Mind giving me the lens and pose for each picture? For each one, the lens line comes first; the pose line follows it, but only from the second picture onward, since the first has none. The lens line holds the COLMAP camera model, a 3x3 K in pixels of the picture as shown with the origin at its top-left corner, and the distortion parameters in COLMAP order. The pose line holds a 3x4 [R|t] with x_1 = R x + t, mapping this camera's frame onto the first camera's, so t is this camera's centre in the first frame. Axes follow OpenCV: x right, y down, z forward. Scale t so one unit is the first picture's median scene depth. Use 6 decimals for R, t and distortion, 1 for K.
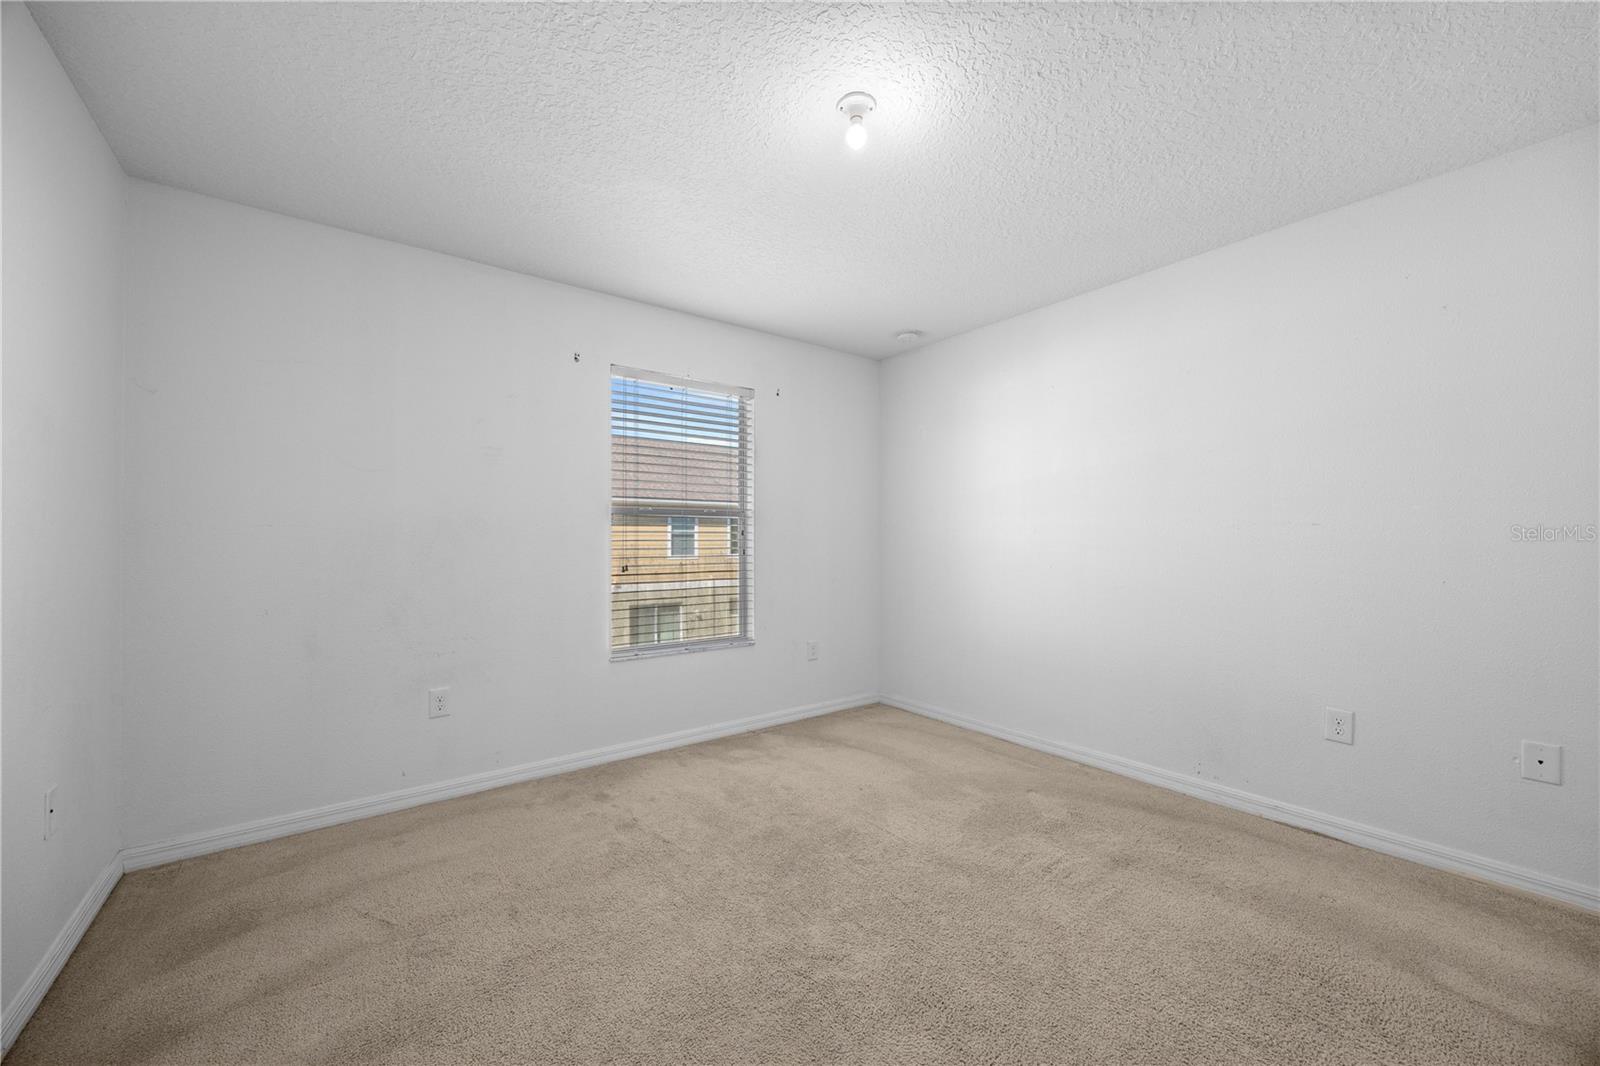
lens RADIAL K [[609.5, 0, 800.9], [0, 609.5, 530.2], [0, 0, 1]] dist [-0.001261, -0.000245]
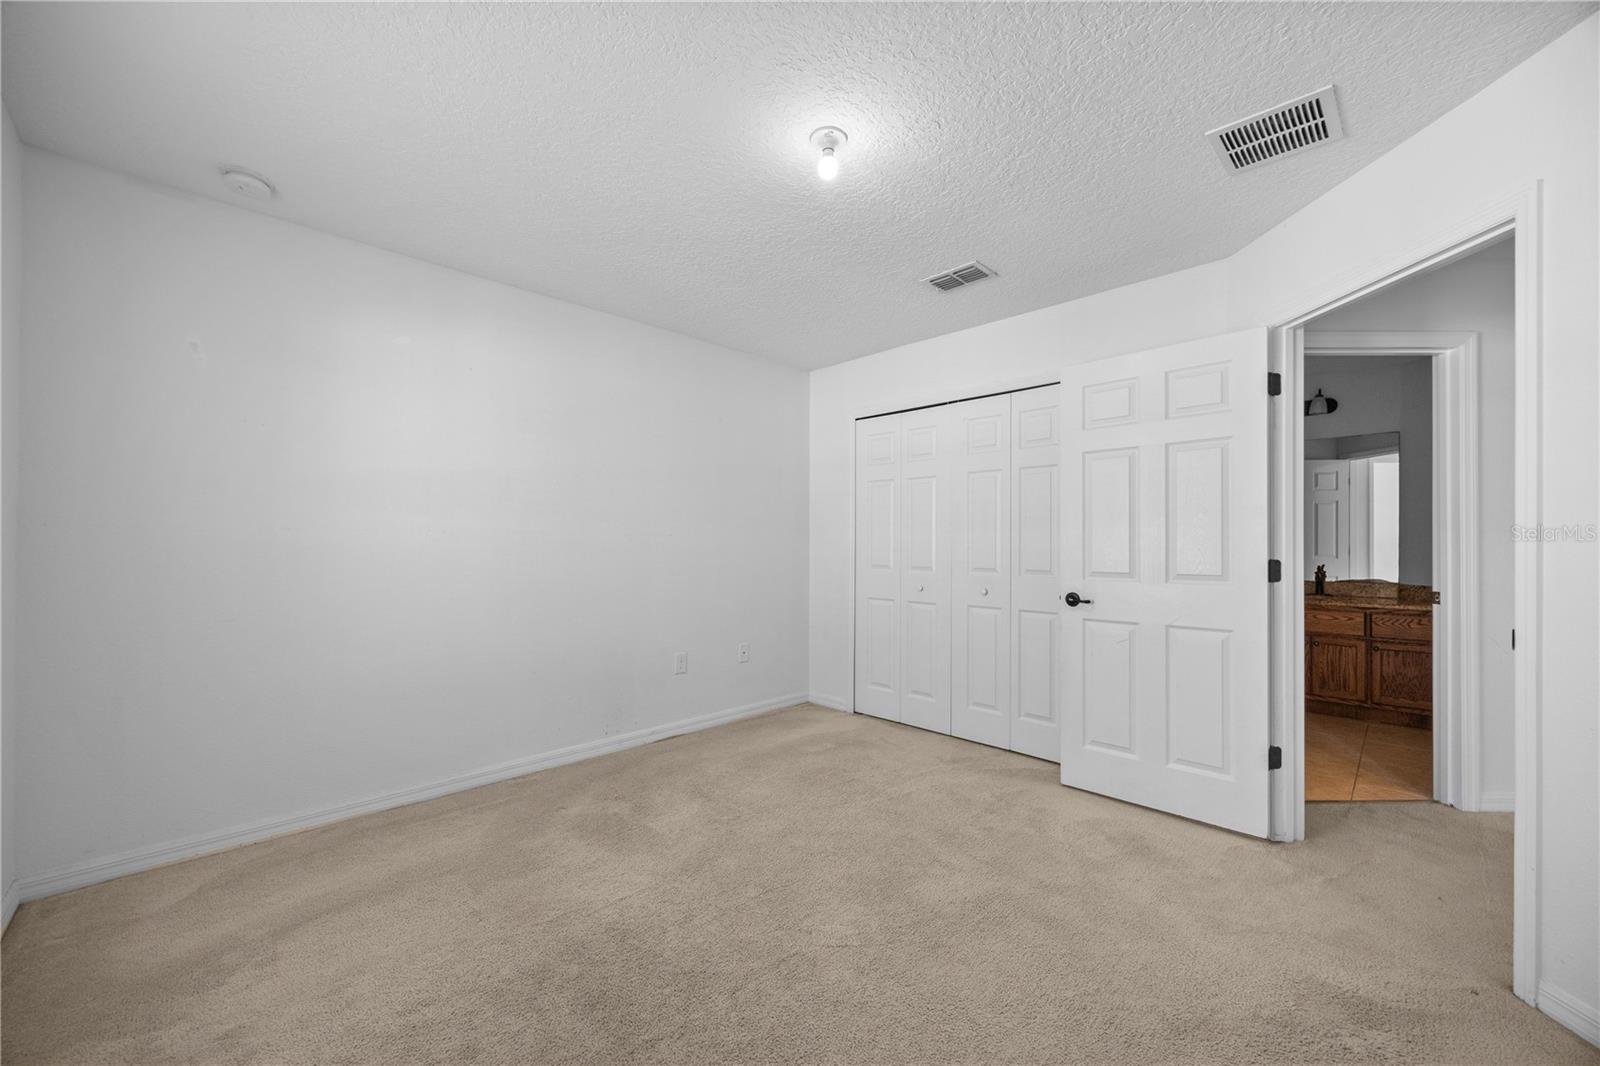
lens RADIAL K [[609.5, 0, 804.8], [0, 609.5, 541.6], [0, 0, 1]] dist [-0.001261, -0.000245]
pose [[-0.139841, 0.006568, 0.990152, -0.611686], [-0.022601, 0.999696, -0.009823, 0.010330], [-0.989916, -0.023752, -0.139650, 0.755251]]
